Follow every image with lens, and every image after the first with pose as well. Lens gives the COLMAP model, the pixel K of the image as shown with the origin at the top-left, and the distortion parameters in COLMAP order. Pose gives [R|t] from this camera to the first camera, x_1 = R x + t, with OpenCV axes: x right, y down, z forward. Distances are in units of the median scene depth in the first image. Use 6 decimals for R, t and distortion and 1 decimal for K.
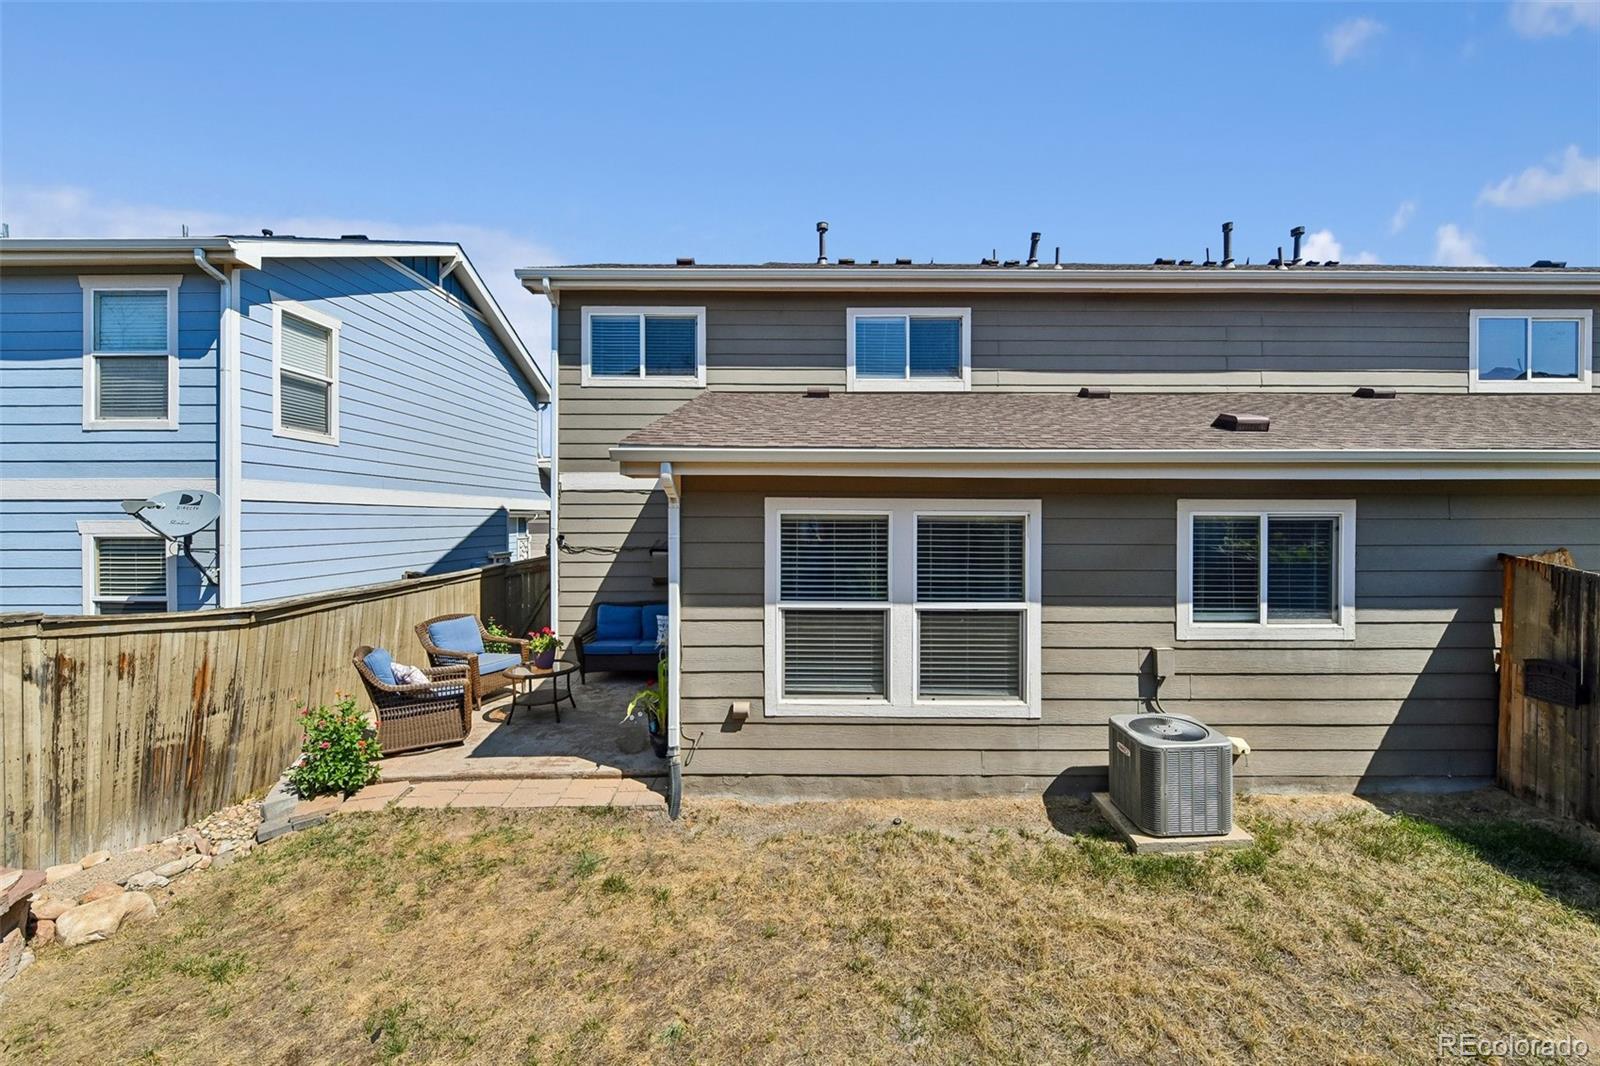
lens RADIAL K [[637.9, 0, 807.4], [0, 637.9, 528.0], [0, 0, 1]] dist [-0.003177, -0.000575]
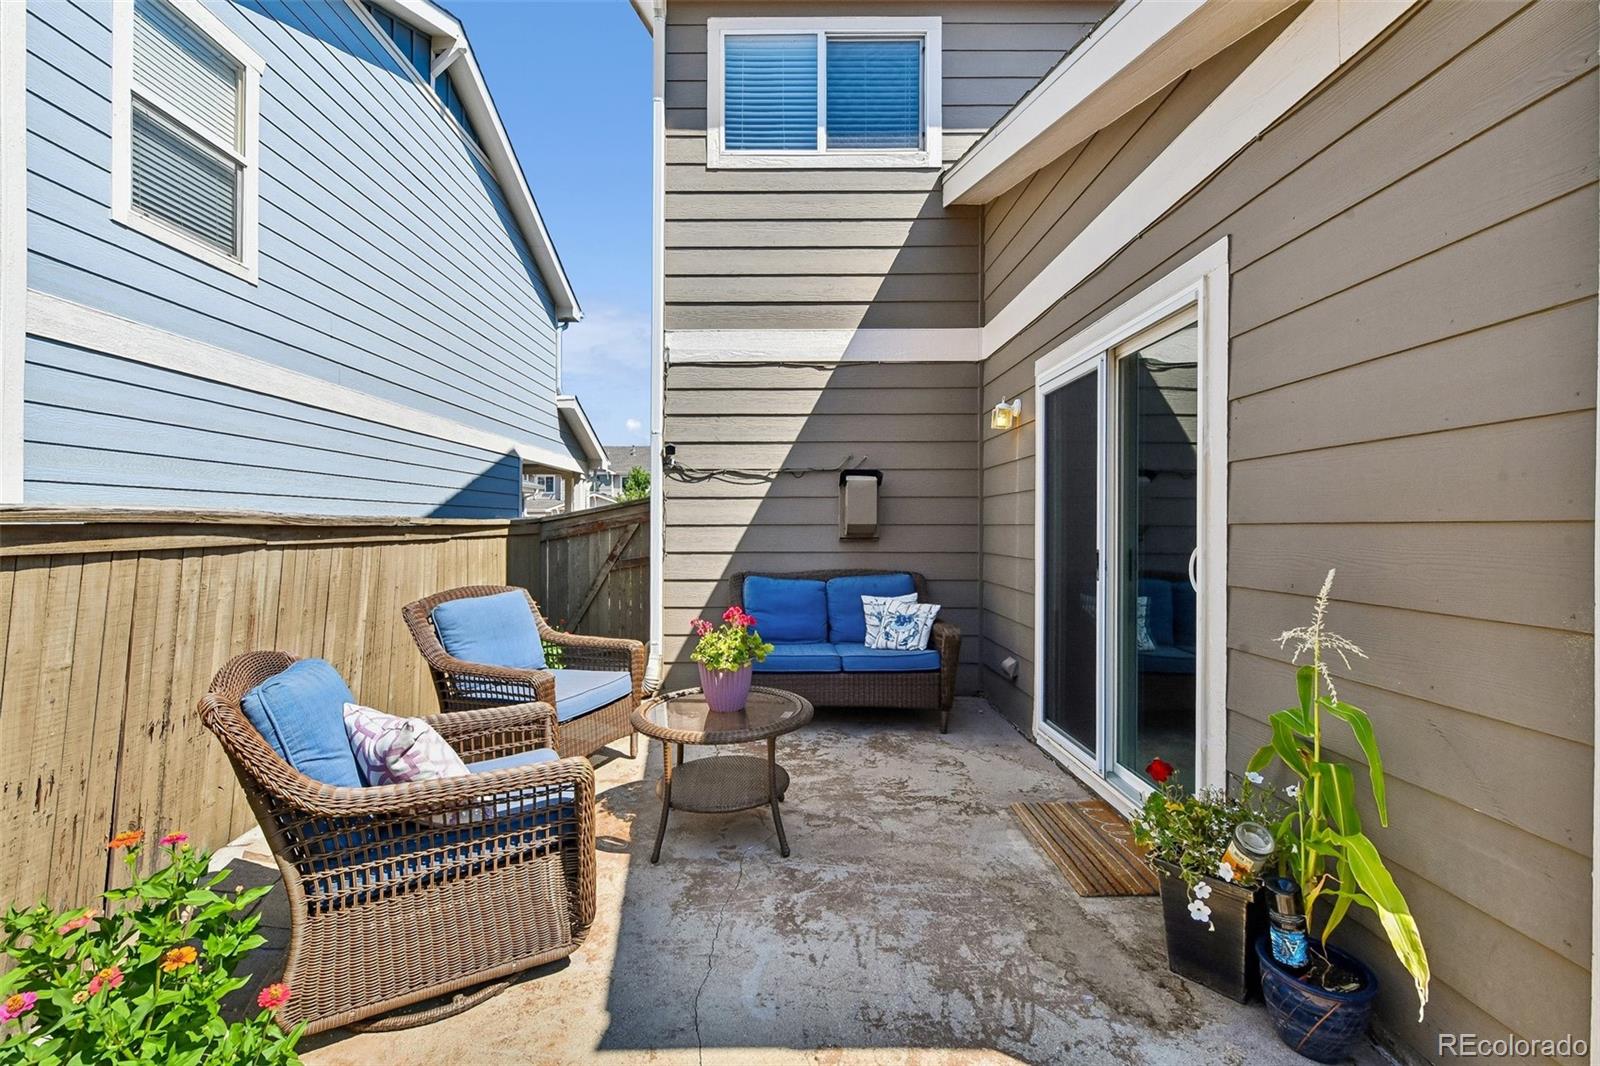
lens RADIAL K [[685.2, 0, 788.2], [0, 685.2, 525.4], [0, 0, 1]] dist [0.001262, -0.001242]
pose [[0.999897, 0.001893, -0.014229, -0.381896], [-0.001987, 0.999976, -0.006589, 0.110950], [0.014216, 0.006617, 0.999877, 0.589926]]
